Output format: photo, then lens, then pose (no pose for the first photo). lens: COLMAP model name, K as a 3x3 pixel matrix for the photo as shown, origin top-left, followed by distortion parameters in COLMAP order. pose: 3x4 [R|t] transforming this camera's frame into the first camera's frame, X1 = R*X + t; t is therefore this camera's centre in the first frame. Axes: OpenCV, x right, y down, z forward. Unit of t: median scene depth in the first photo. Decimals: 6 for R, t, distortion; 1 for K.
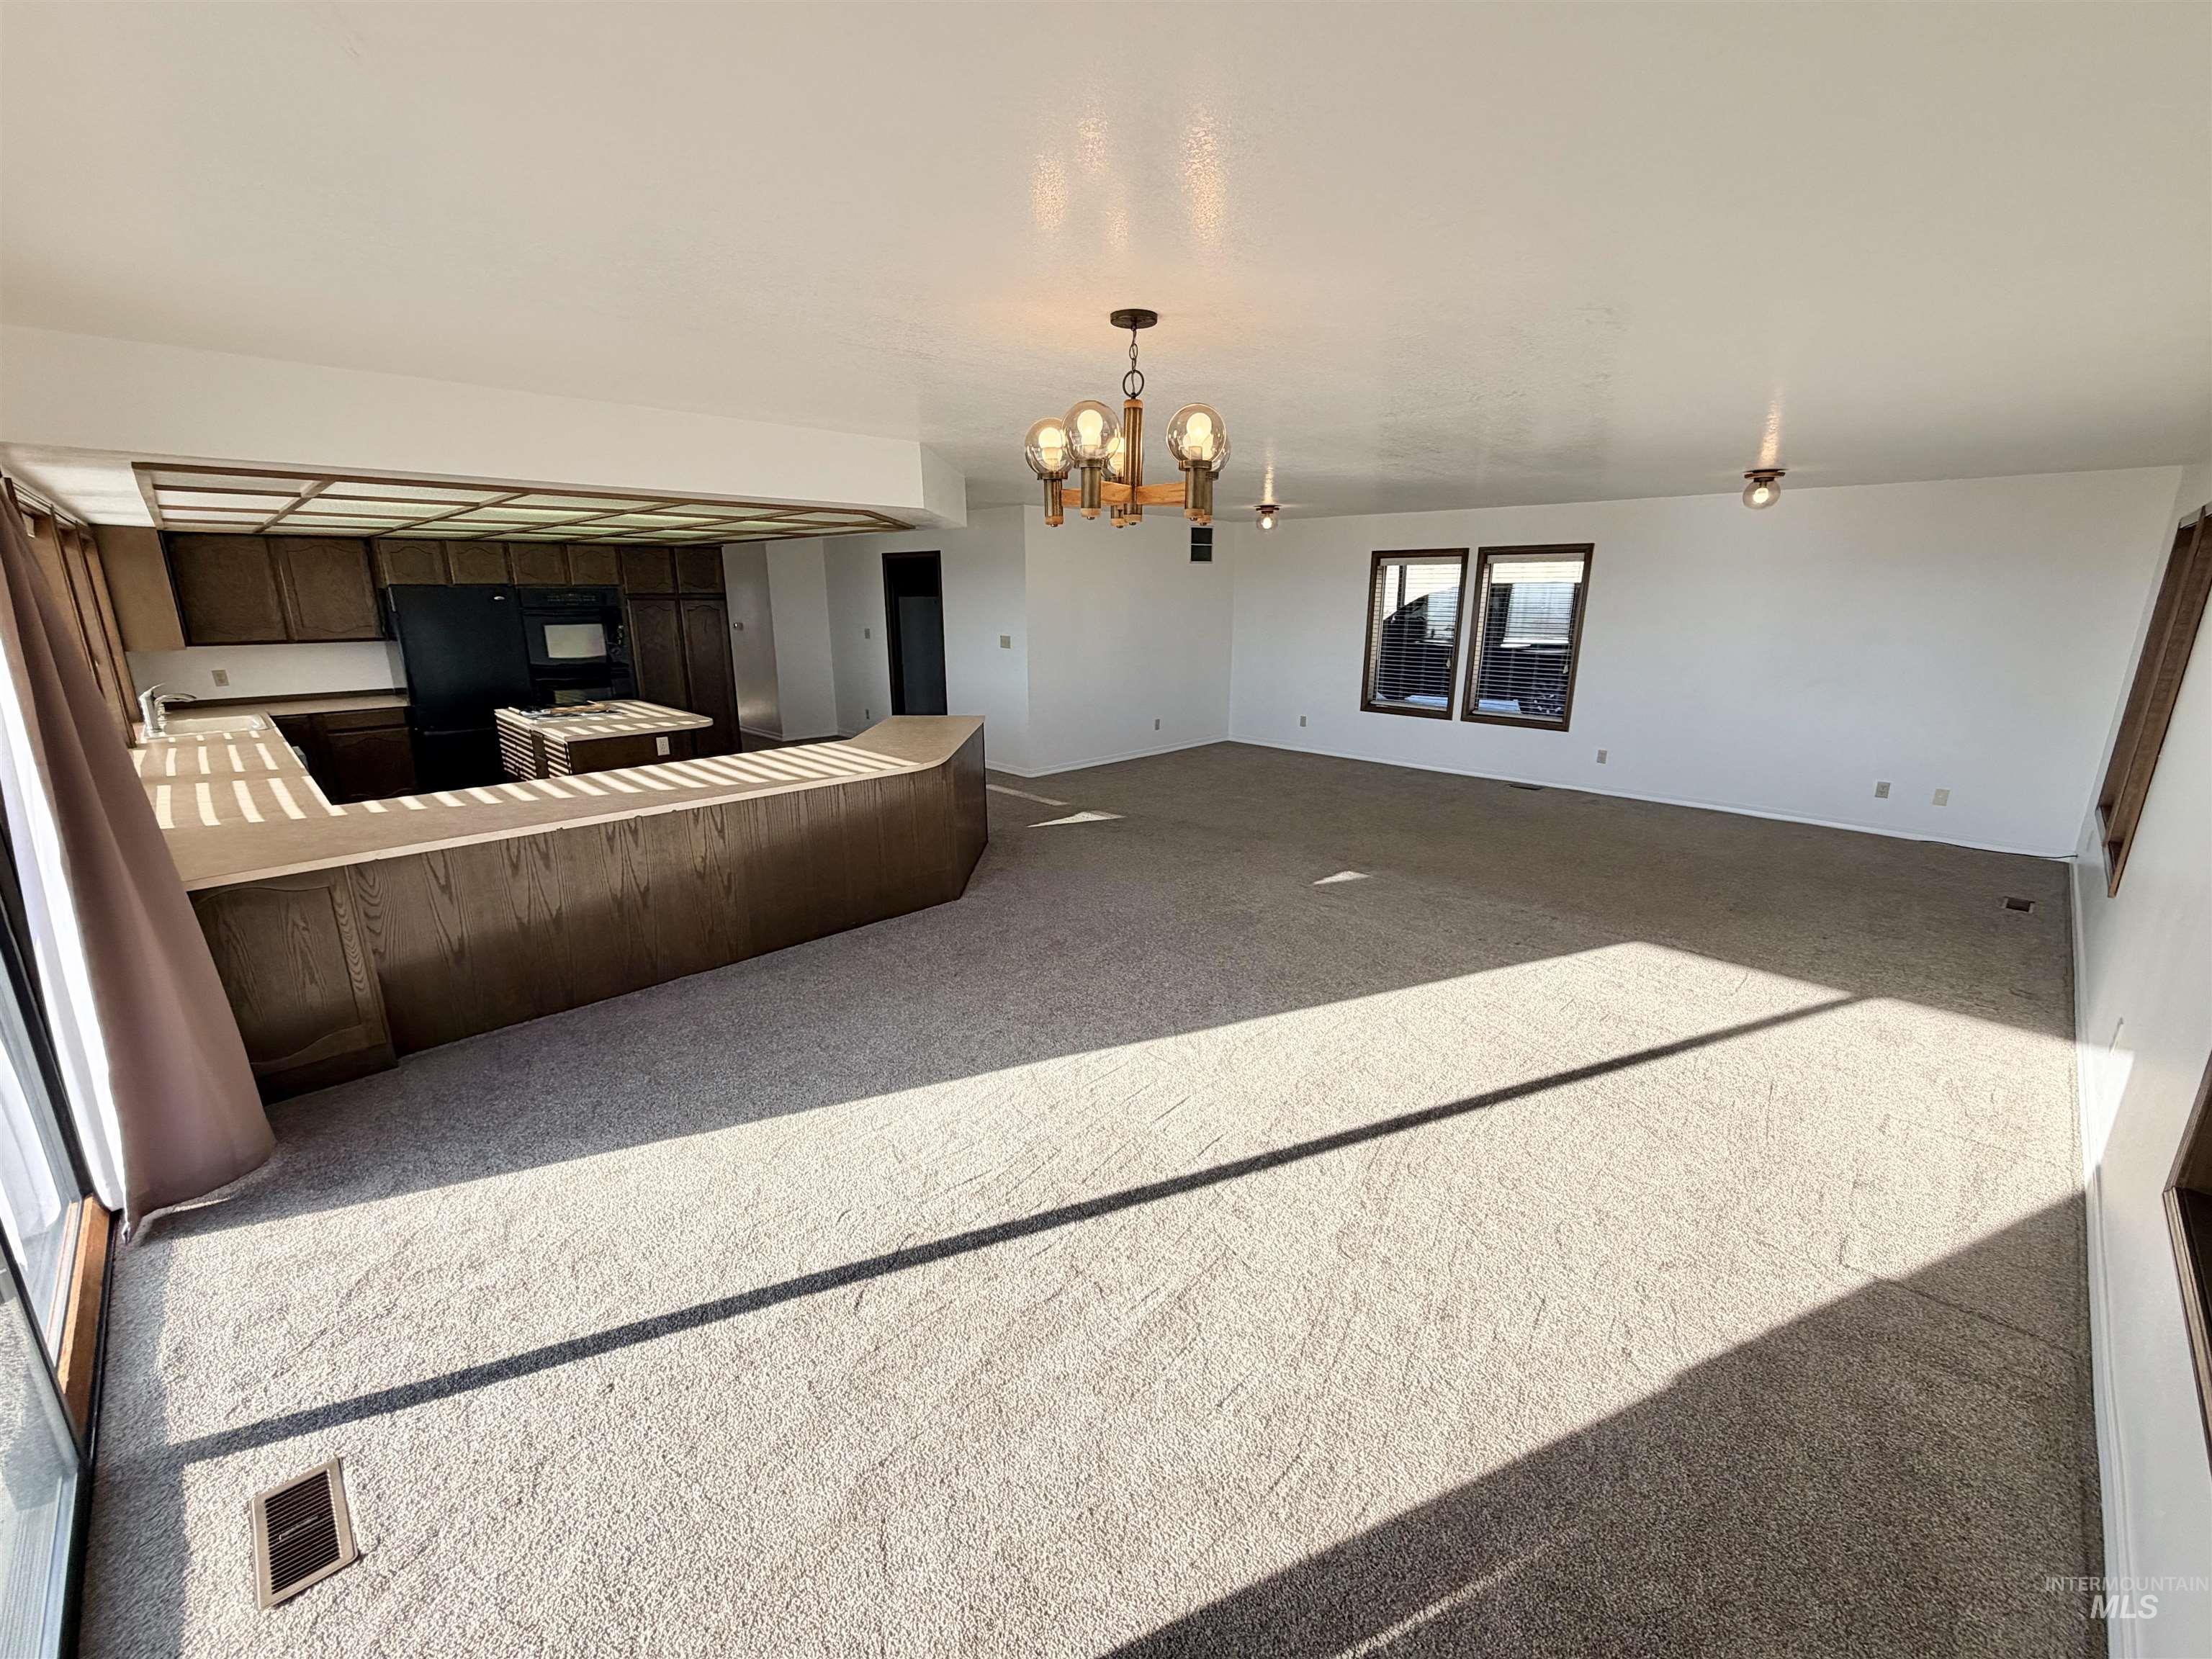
lens RADIAL K [[901.7, 0, 1106.0], [0, 901.7, 829.5], [0, 0, 1]] dist [-0.001292, 0.000014]
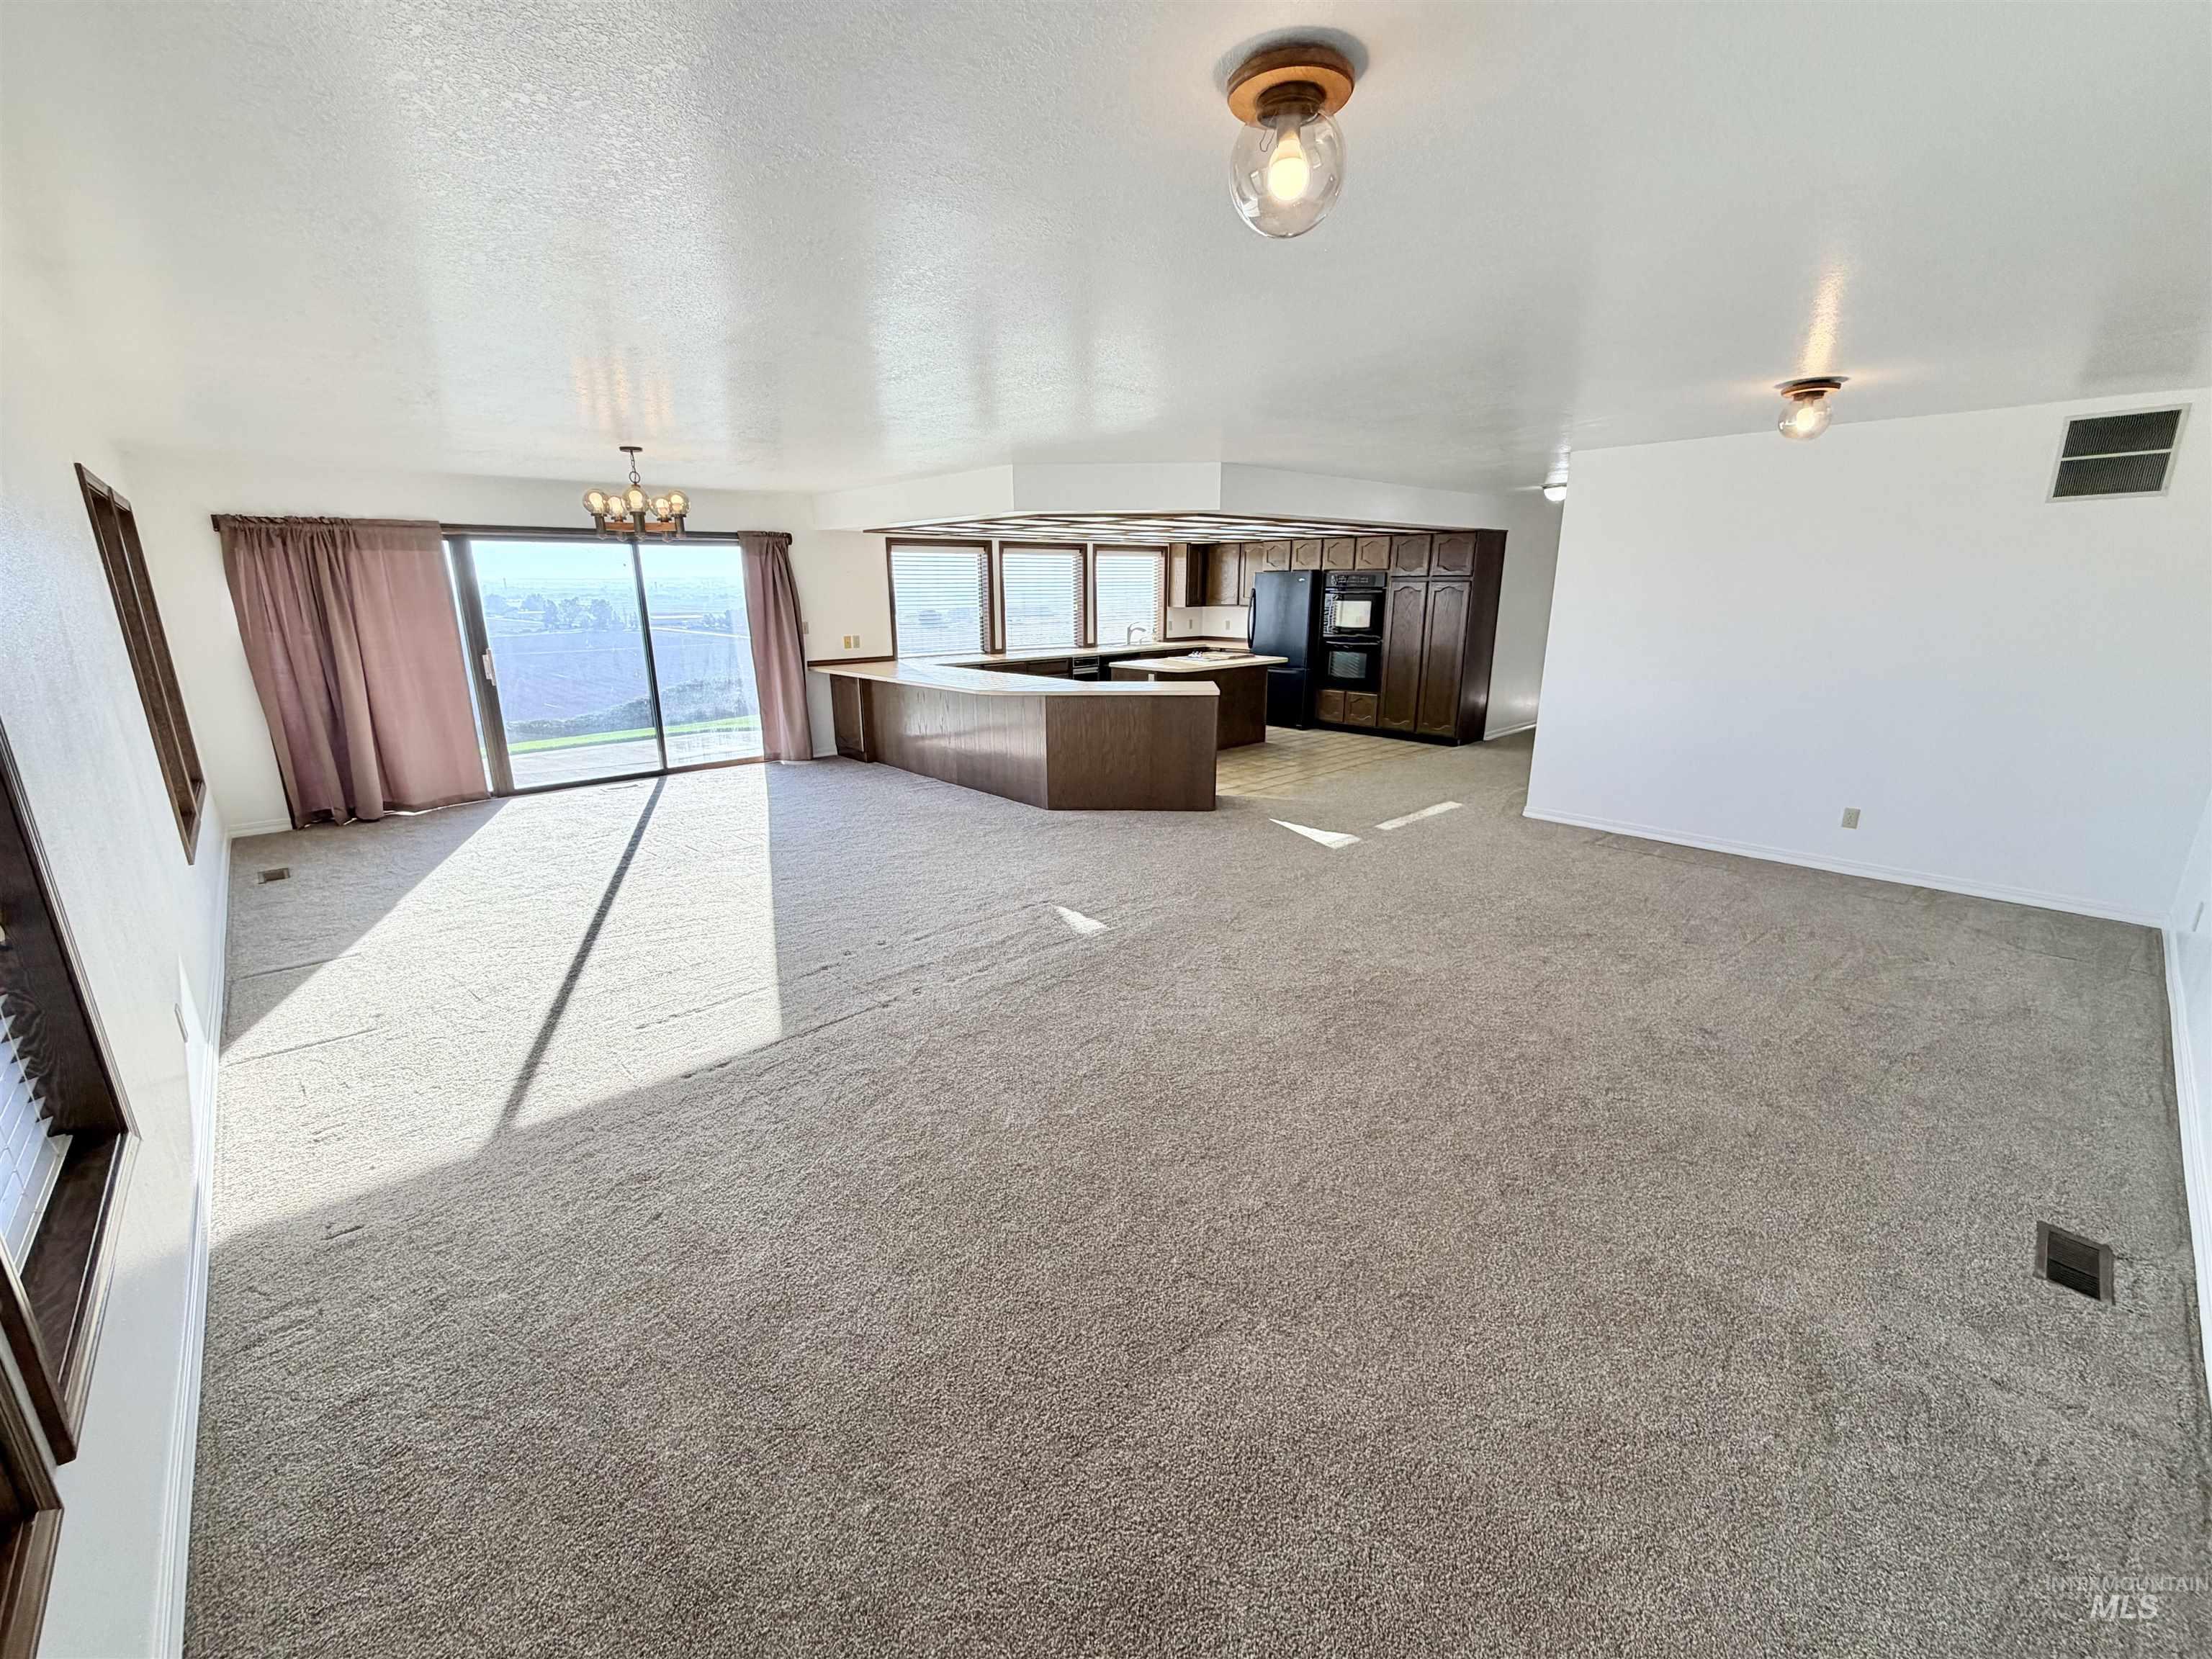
lens RADIAL K [[901.7, 0, 1106.0], [0, 901.7, 829.5], [0, 0, 1]] dist [-0.001292, 0.000014]
pose [[-0.034790, 0.263560, -0.964015, 0.727745], [-0.252620, 0.930956, 0.263638, -0.173421], [0.966940, 0.252701, 0.034192, 0.698739]]
